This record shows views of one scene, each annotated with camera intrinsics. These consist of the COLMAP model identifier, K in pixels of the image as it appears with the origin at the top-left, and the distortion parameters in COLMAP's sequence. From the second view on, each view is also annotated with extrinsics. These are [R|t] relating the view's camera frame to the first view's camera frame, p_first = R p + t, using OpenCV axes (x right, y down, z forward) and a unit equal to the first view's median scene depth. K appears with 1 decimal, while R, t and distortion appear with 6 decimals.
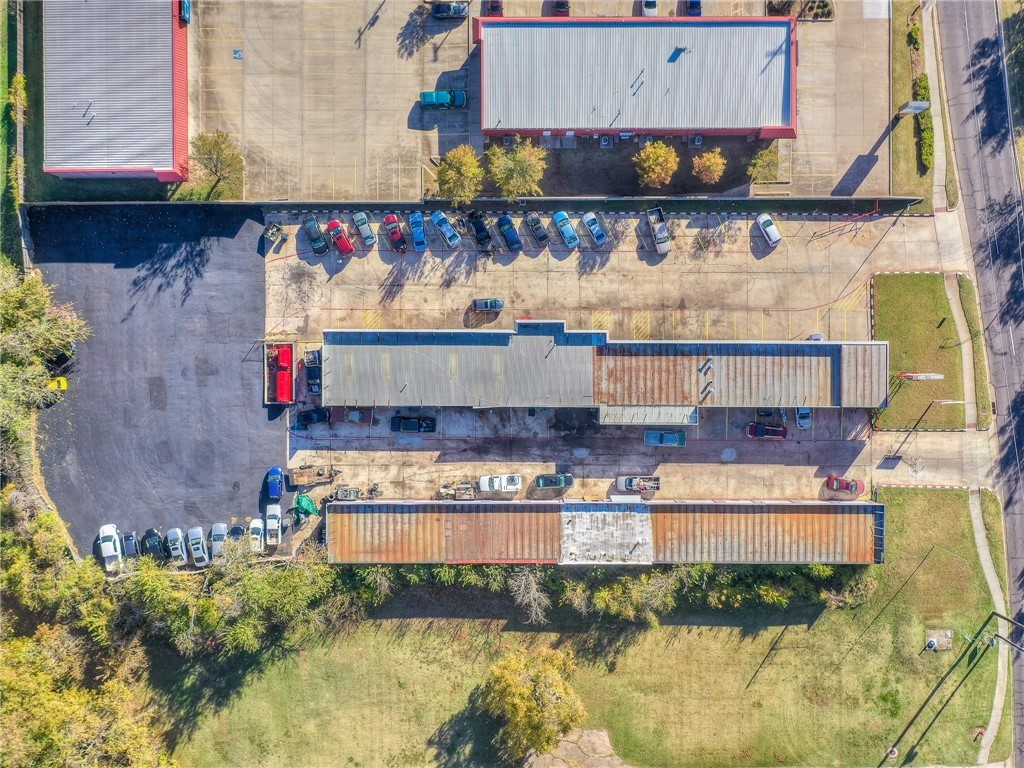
lens RADIAL K [[926.1, 0, 512.4], [0, 926.1, 356.7], [0, 0, 1]] dist [-0.001342, 0.004071]
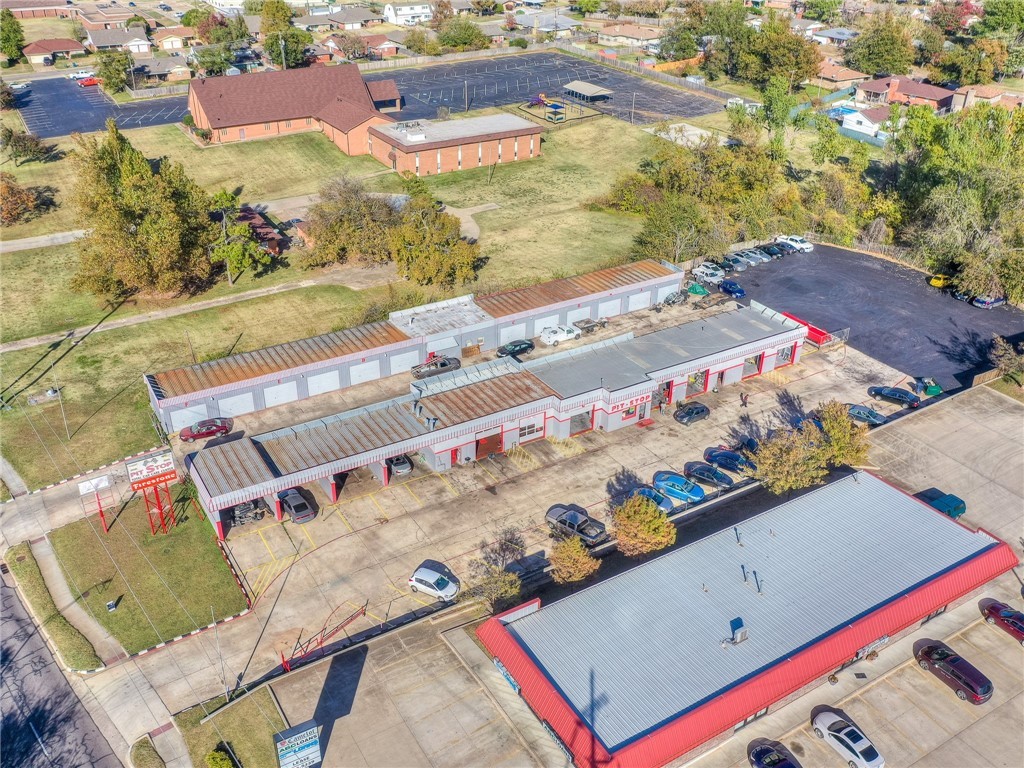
lens RADIAL K [[926.1, 0, 512.4], [0, 926.1, 356.7], [0, 0, 1]] dist [-0.001342, 0.004071]
pose [[-0.853805, 0.231743, -0.466167, 0.490159], [-0.520398, -0.404416, 0.752086, -0.579487], [-0.014235, 0.884728, 0.465891, 0.561376]]
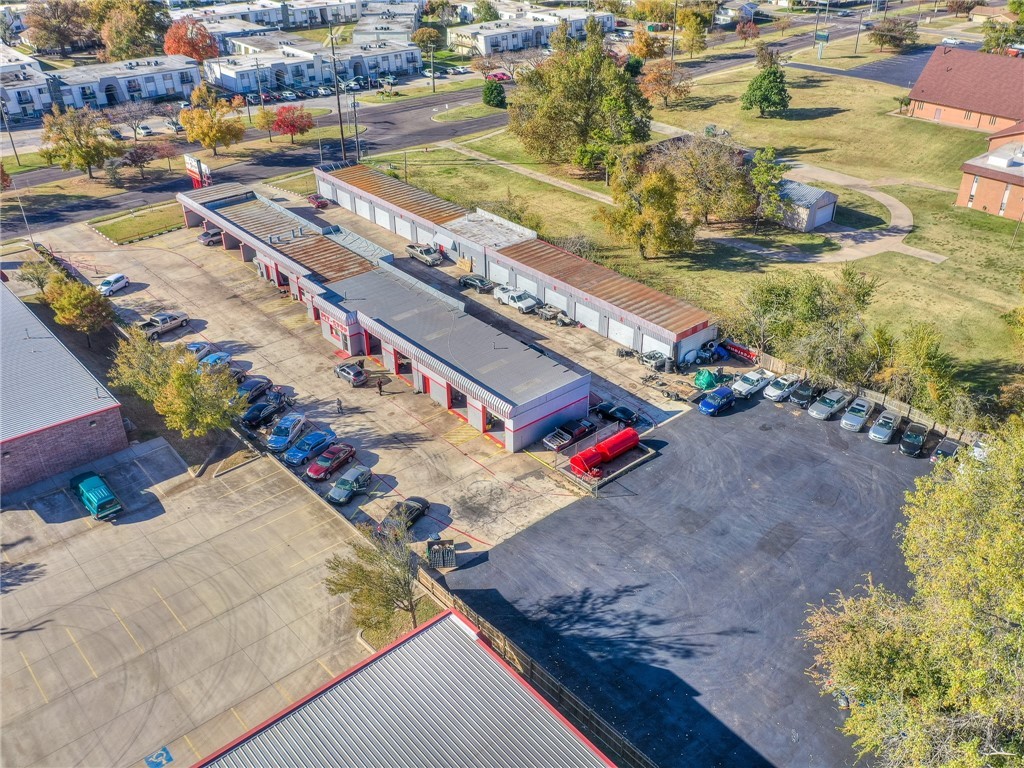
lens RADIAL K [[911.9, 0, 542.7], [0, 911.9, 380.0], [0, 0, 1]] dist [0.000144, -0.006163]
pose [[-0.671808, -0.383913, 0.633470, -0.609499], [0.740648, -0.335816, 0.581952, -0.375926], [-0.010689, 0.860138, 0.509949, 0.616897]]
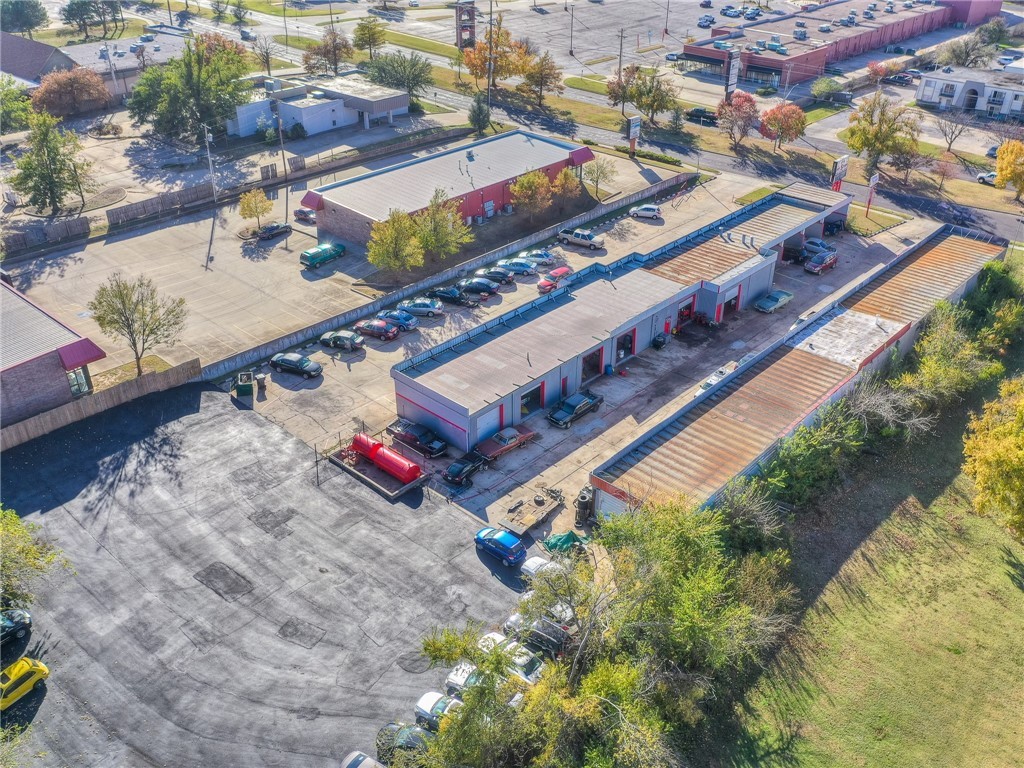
lens RADIAL K [[926.1, 0, 512.4], [0, 926.1, 356.7], [0, 0, 1]] dist [-0.001342, 0.004071]
pose [[0.677963, -0.356825, 0.642684, -0.566409], [0.735090, 0.332792, -0.590671, 0.431636], [-0.003114, 0.872883, 0.487919, 0.625969]]
